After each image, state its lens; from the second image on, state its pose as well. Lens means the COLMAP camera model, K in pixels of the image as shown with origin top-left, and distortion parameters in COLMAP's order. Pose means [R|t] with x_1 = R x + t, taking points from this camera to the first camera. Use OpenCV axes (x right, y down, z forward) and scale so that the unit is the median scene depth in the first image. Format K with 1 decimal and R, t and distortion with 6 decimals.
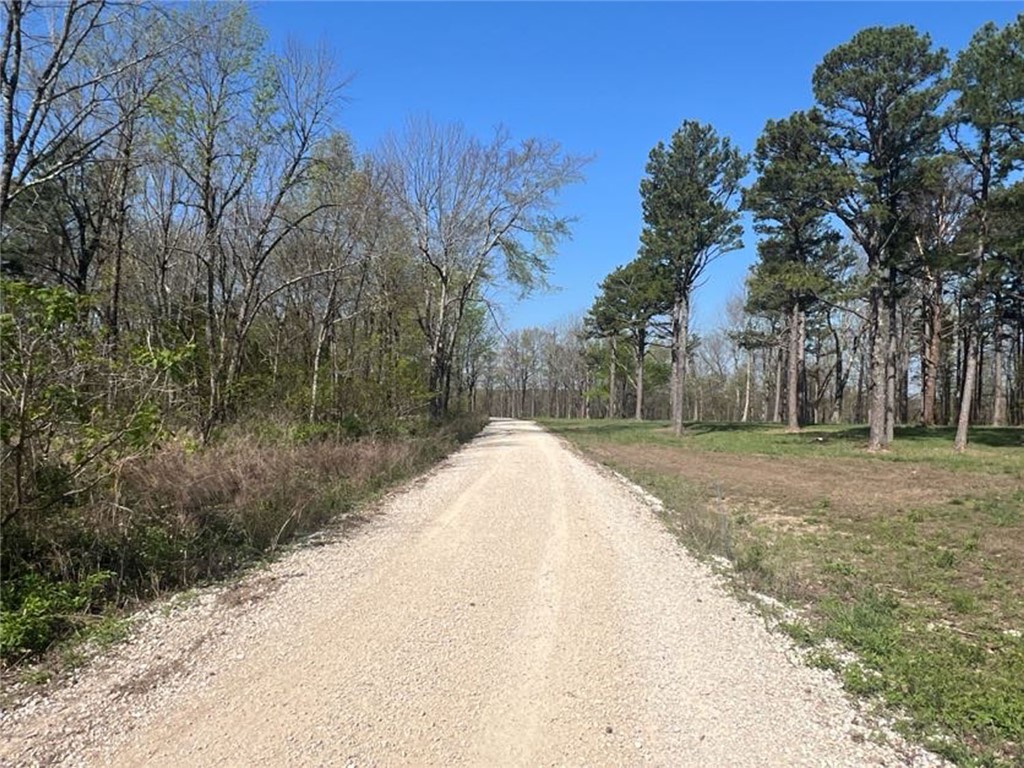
lens RADIAL K [[753.9, 0, 513.7], [0, 753.9, 382.1], [0, 0, 1]] dist [0.008245, -0.014470]
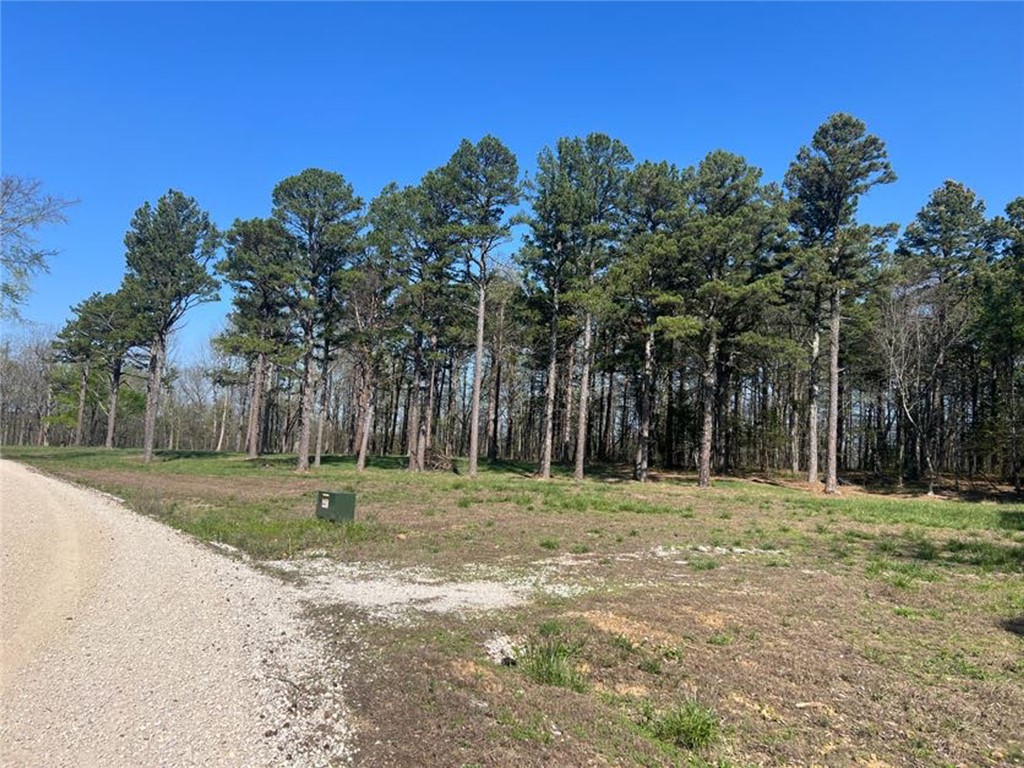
lens RADIAL K [[773.3, 0, 505.7], [0, 773.3, 388.9], [0, 0, 1]] dist [0.064893, -0.061233]
pose [[0.805902, 0.059488, 0.589052, -0.040080], [-0.043239, 0.998196, -0.041651, -0.011072], [-0.590468, 0.008097, 0.807021, -0.226899]]
